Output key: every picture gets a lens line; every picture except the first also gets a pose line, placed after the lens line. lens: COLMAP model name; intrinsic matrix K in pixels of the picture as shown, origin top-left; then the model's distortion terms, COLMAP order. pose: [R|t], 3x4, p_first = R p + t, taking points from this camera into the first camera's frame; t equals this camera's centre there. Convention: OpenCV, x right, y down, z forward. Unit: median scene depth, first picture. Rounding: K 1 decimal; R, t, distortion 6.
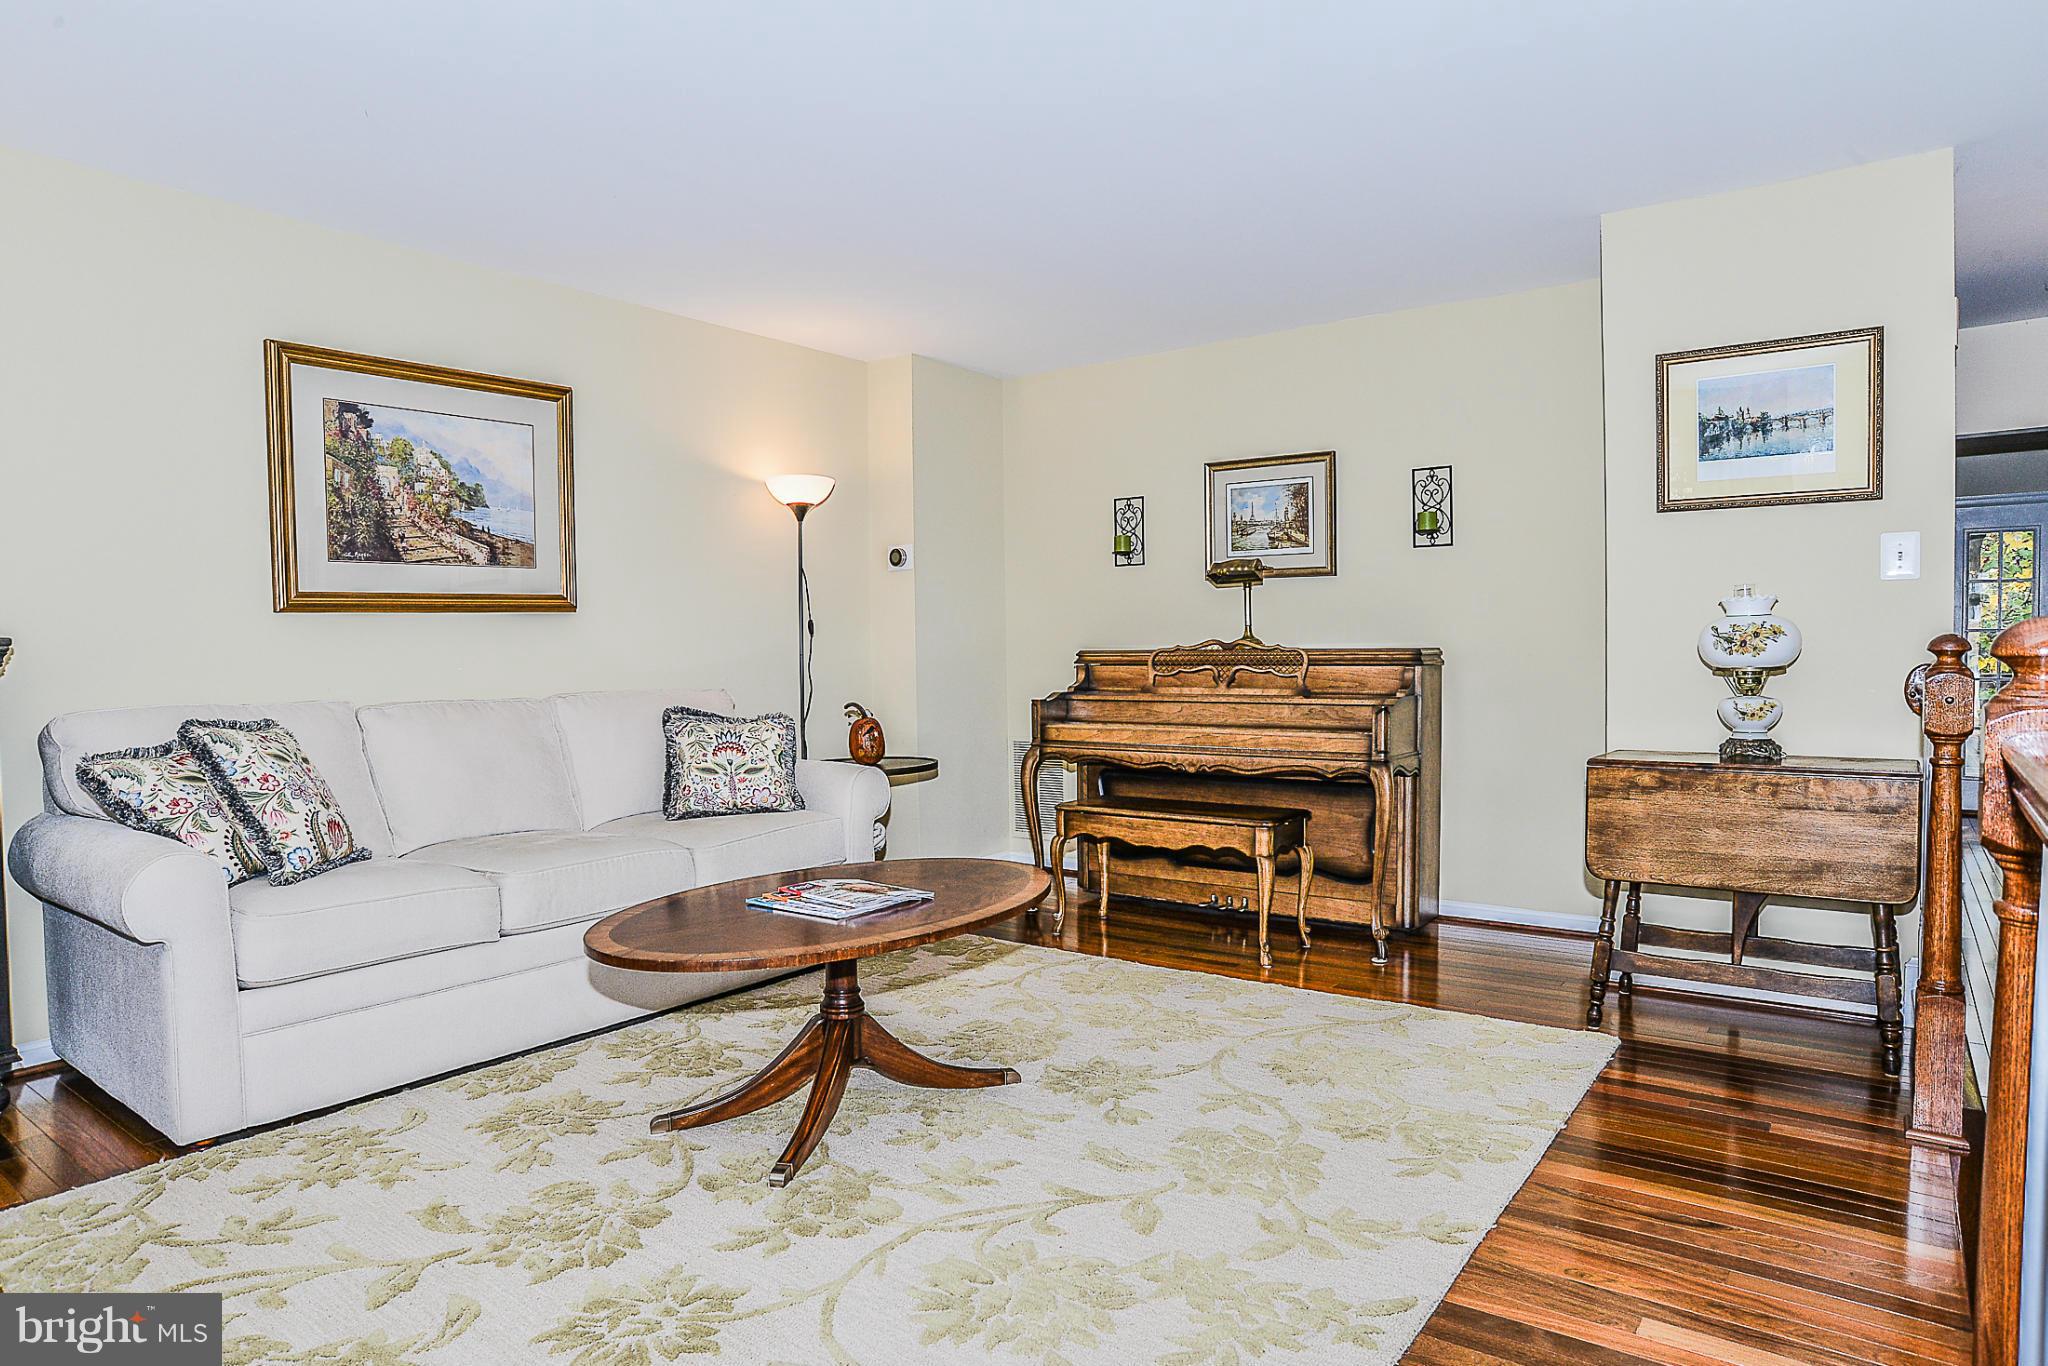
lens RADIAL K [[1221.3, 0, 1022.7], [0, 1221.3, 689.0], [0, 0, 1]] dist [-0.048199, -0.001586]
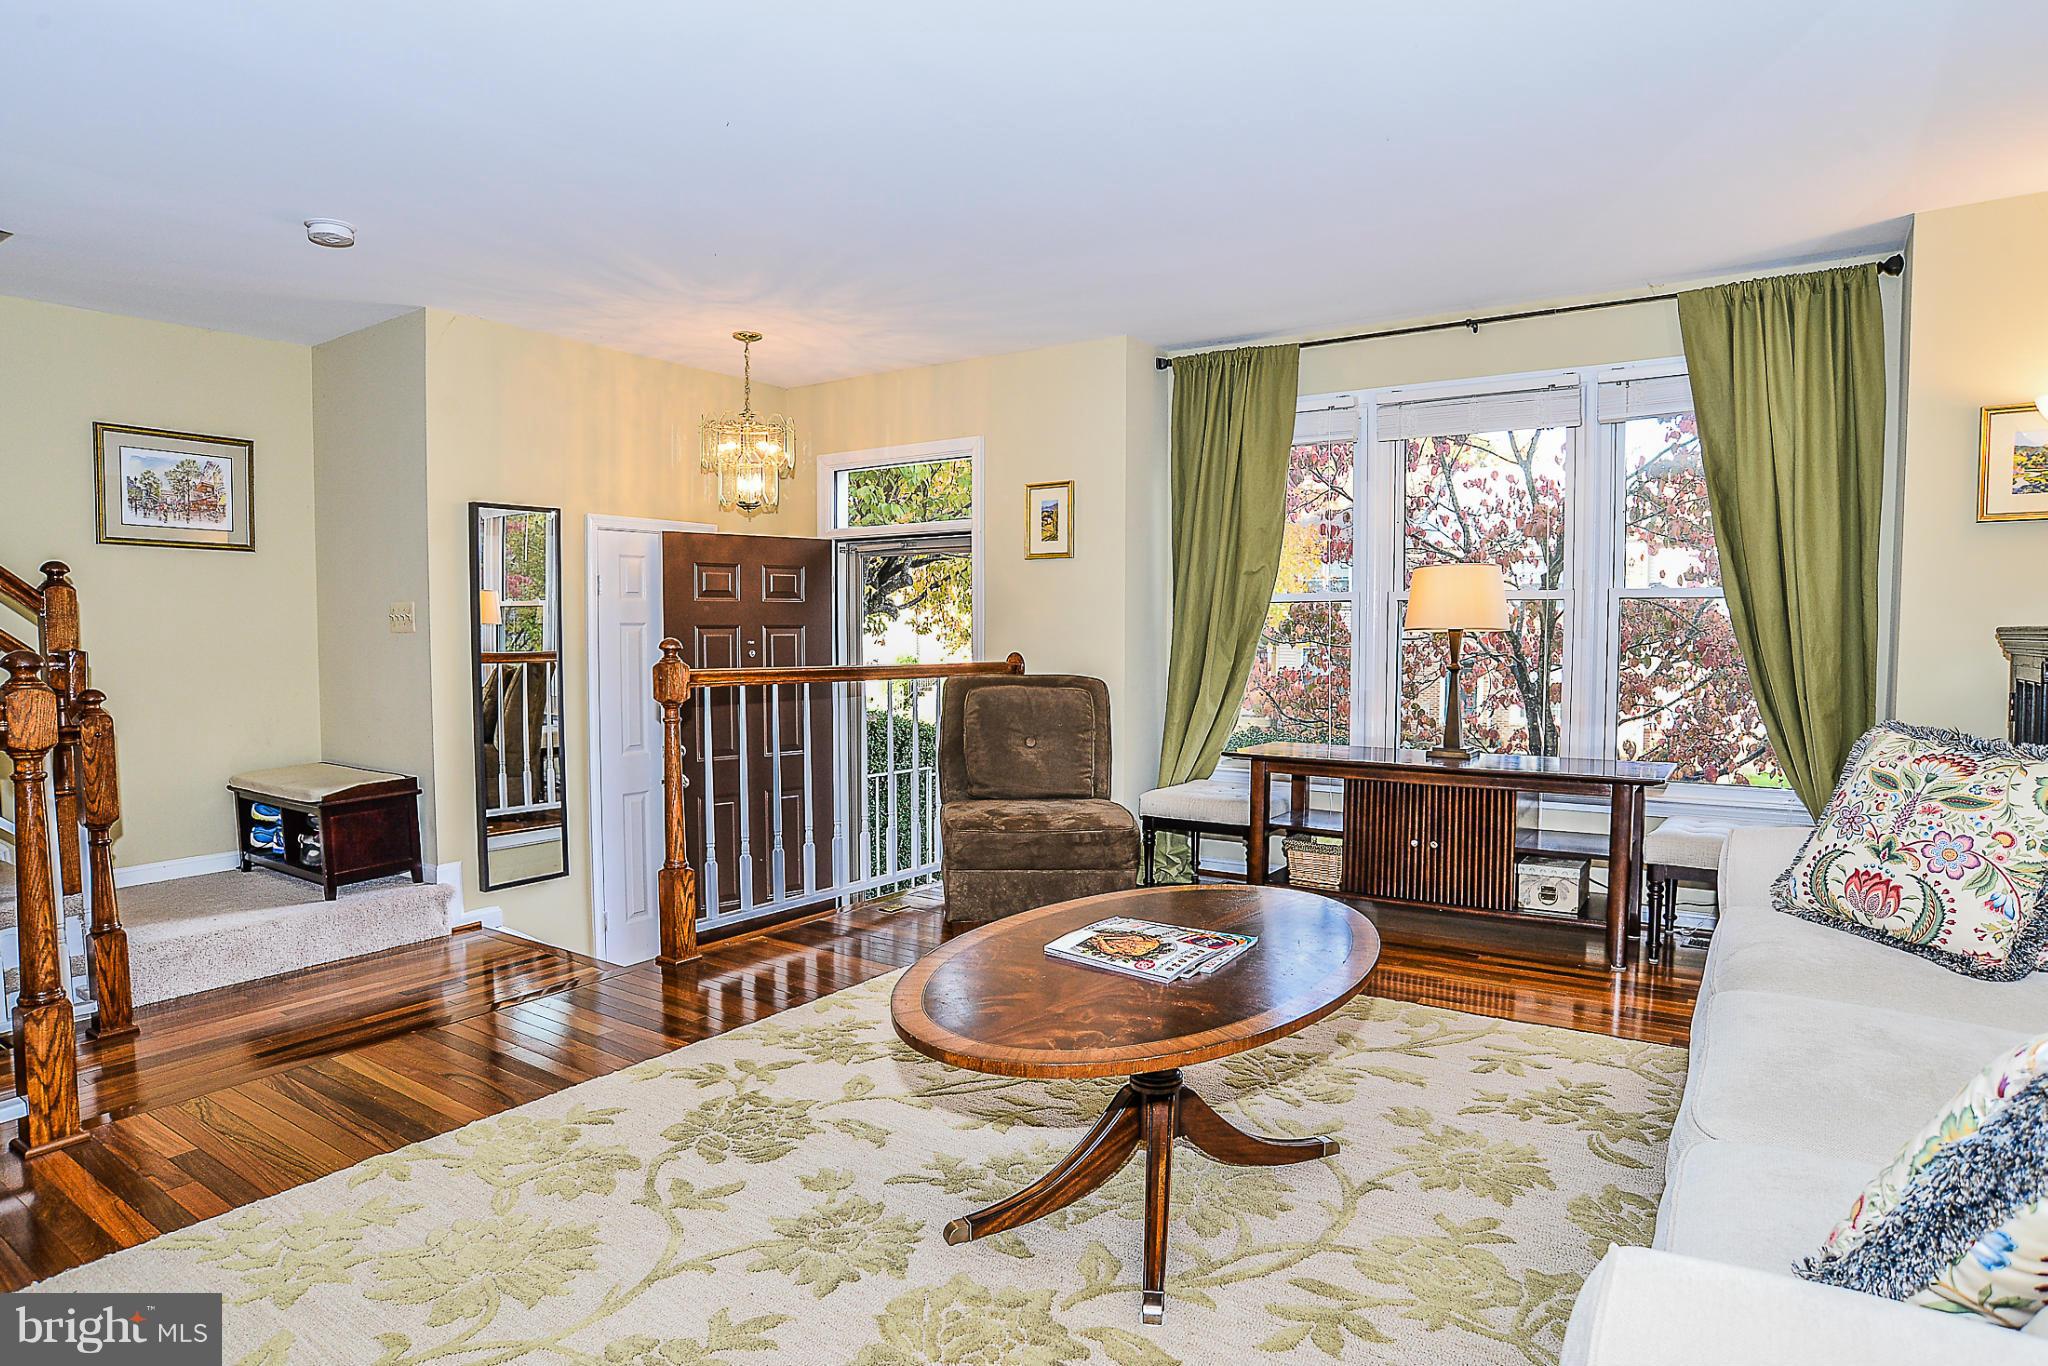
lens RADIAL K [[1148.4, 0, 1027.8], [0, 1148.4, 688.0], [0, 0, 1]] dist [-0.029859, 0.002408]
pose [[-0.998839, 0.005505, -0.047859, -0.010660], [0.000984, 0.995573, 0.093985, -0.052878], [0.048165, 0.093829, -0.994423, 1.293912]]
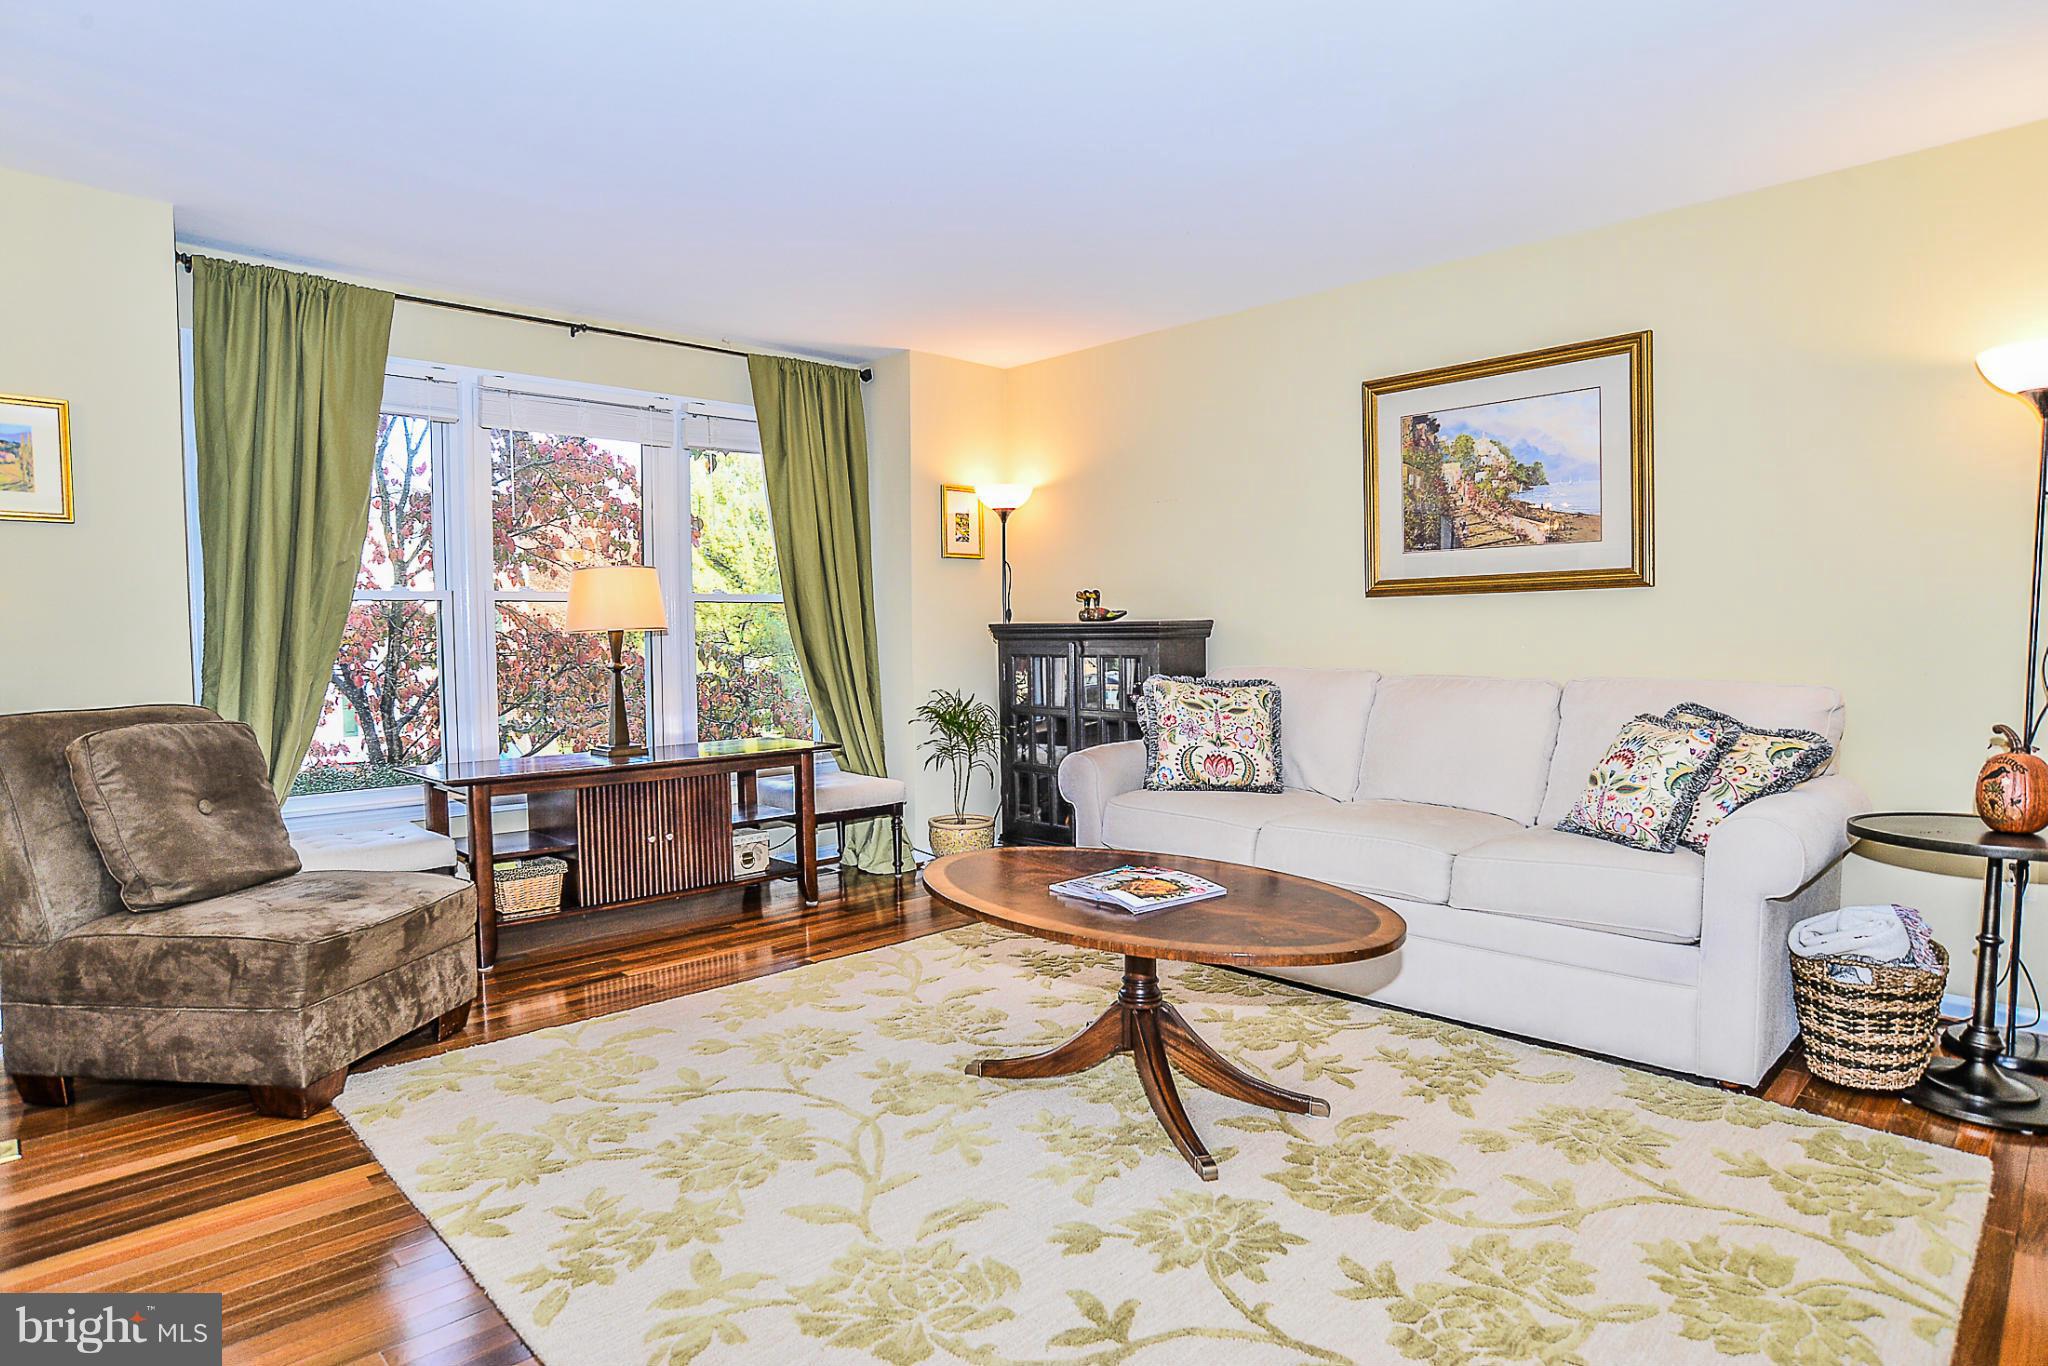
lens RADIAL K [[1148.4, 0, 1024.5], [0, 1148.4, 672.0], [0, 0, 1]] dist [-0.029859, 0.002408]
pose [[-0.161575, 0.049196, -0.985633, 0.584375], [-0.030270, 0.998040, 0.054777, -0.037642], [0.986396, 0.038686, -0.159769, 0.779855]]
